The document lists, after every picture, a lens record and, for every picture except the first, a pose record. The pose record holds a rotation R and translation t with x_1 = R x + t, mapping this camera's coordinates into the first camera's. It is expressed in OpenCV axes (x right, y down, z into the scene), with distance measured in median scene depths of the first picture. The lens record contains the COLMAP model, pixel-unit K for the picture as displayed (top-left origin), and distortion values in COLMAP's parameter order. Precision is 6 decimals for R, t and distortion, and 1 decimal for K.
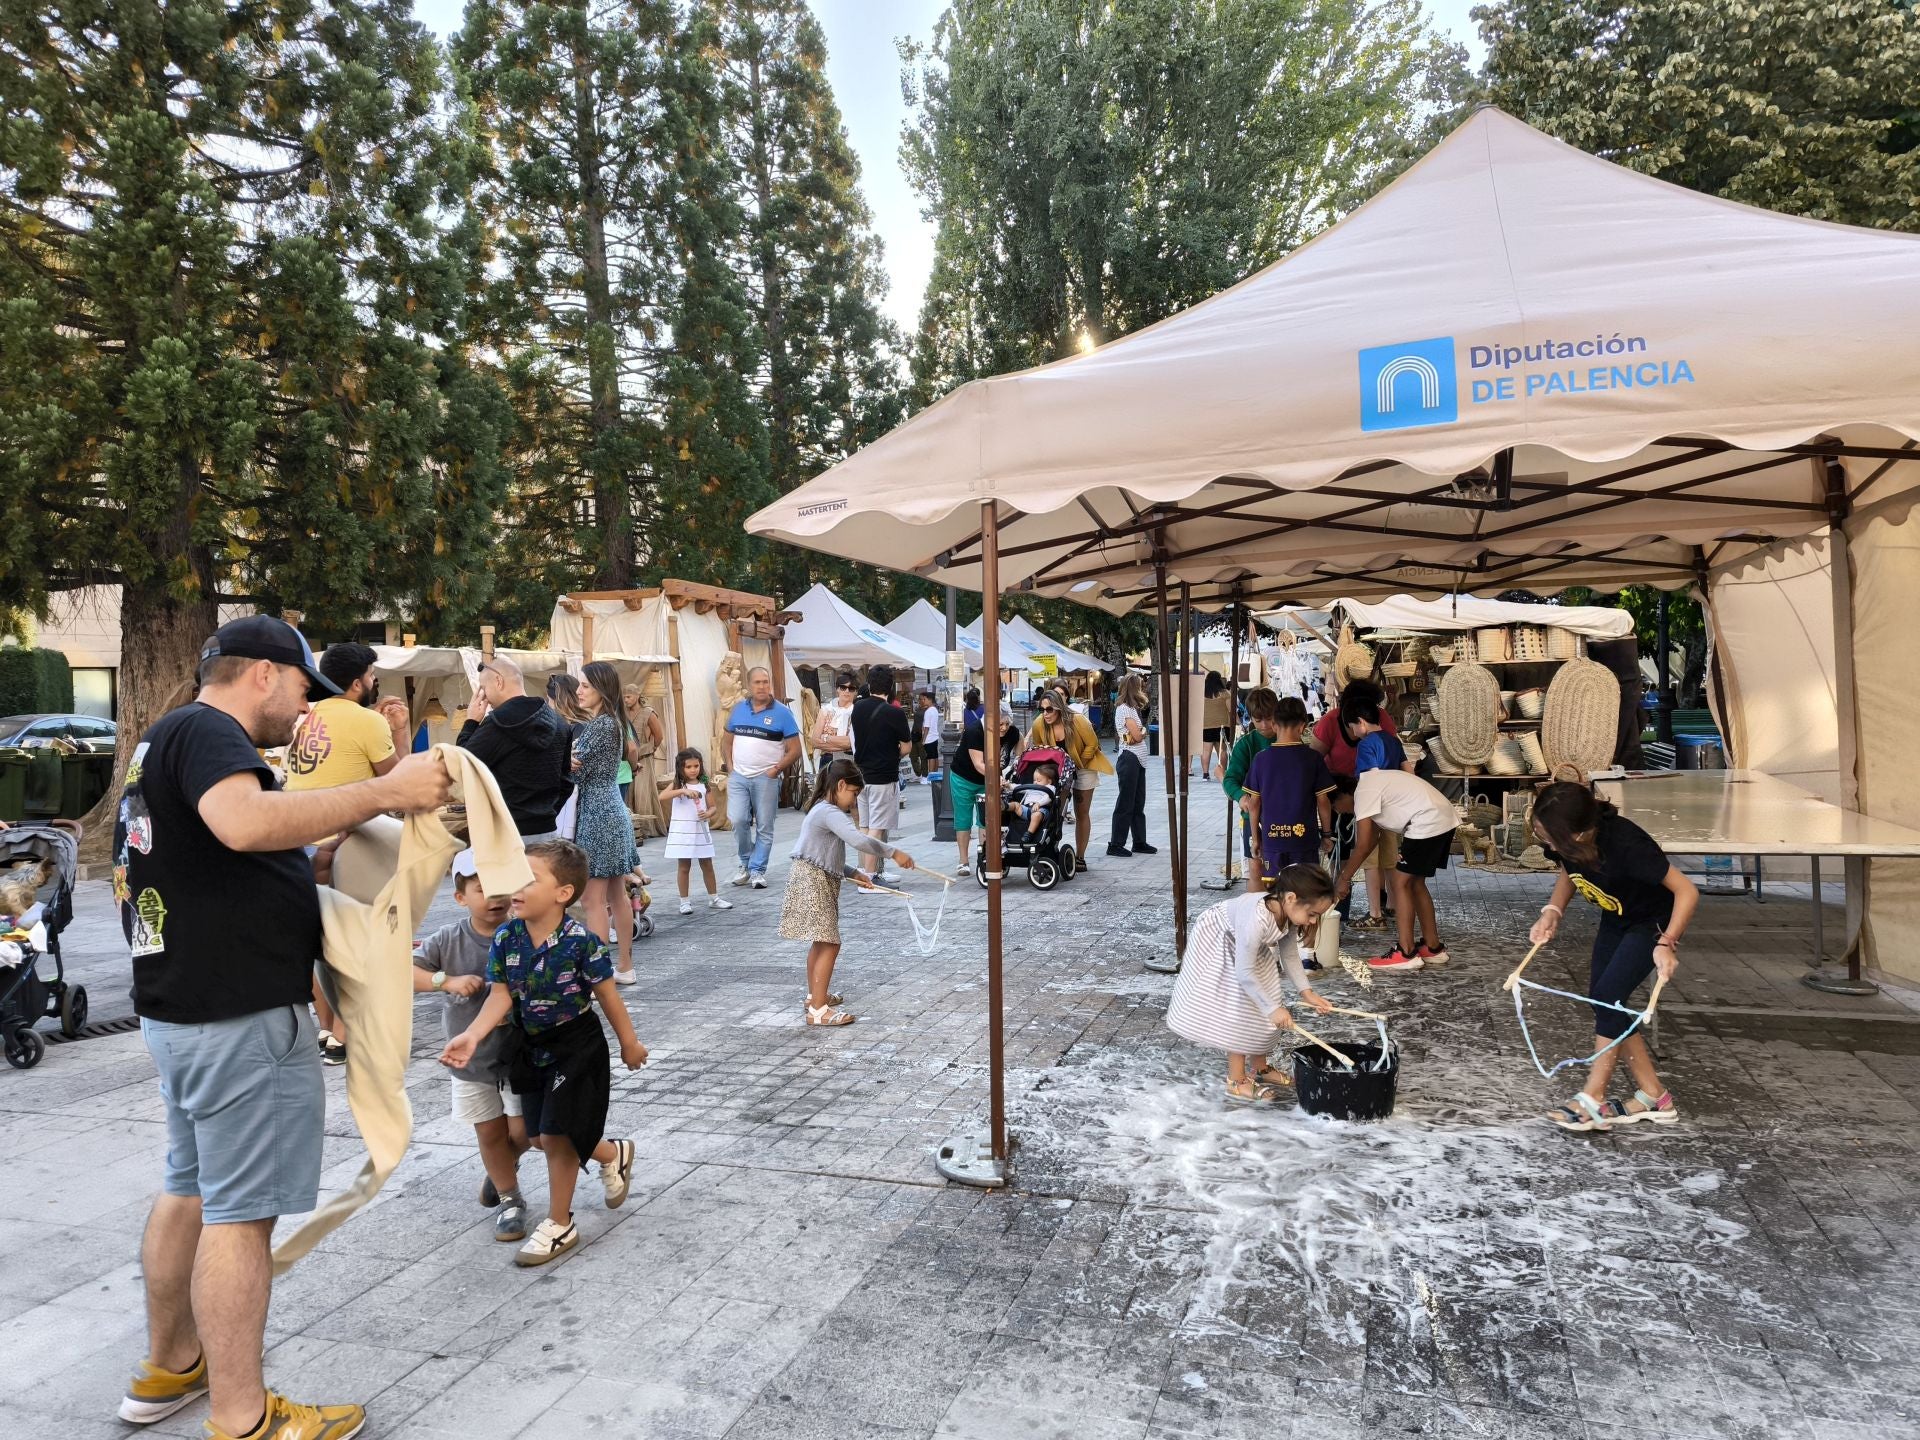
lens RADIAL K [[1296.1, 0, 965.3], [0, 1296.1, 733.4], [0, 0, 1]] dist [0.064532, -0.069912]
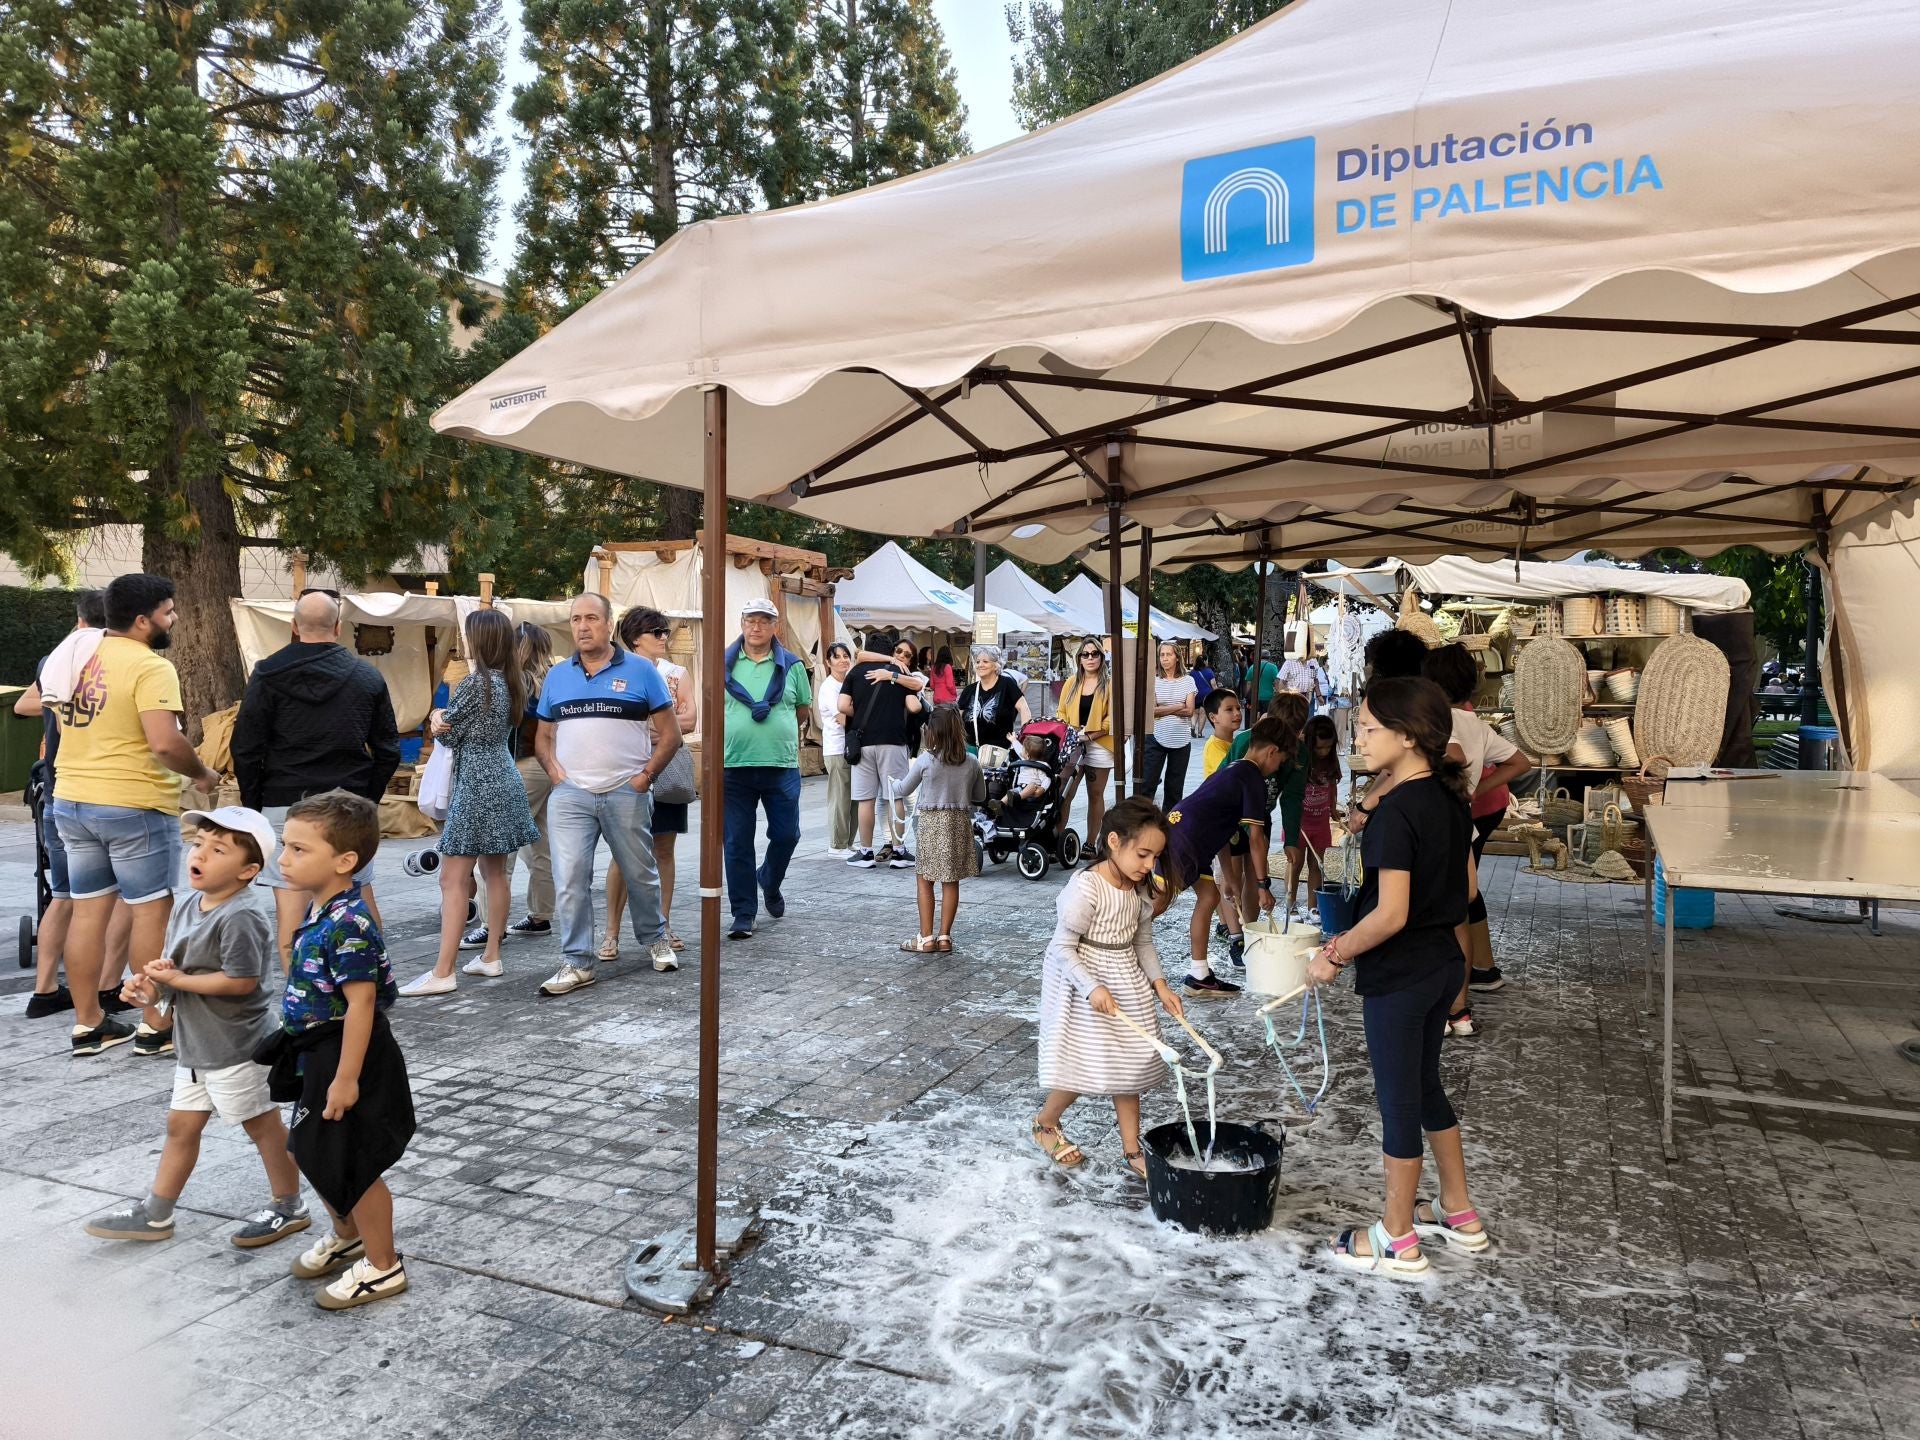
lens RADIAL K [[1314.3, 0, 962.8], [0, 1314.3, 725.2], [0, 0, 1]] dist [0.064590, -0.057270]
pose [[0.995605, 0.029991, -0.088716, 0.094560], [-0.028309, 0.999396, 0.020162, -0.002374], [0.089267, -0.017562, 0.995853, 0.105351]]
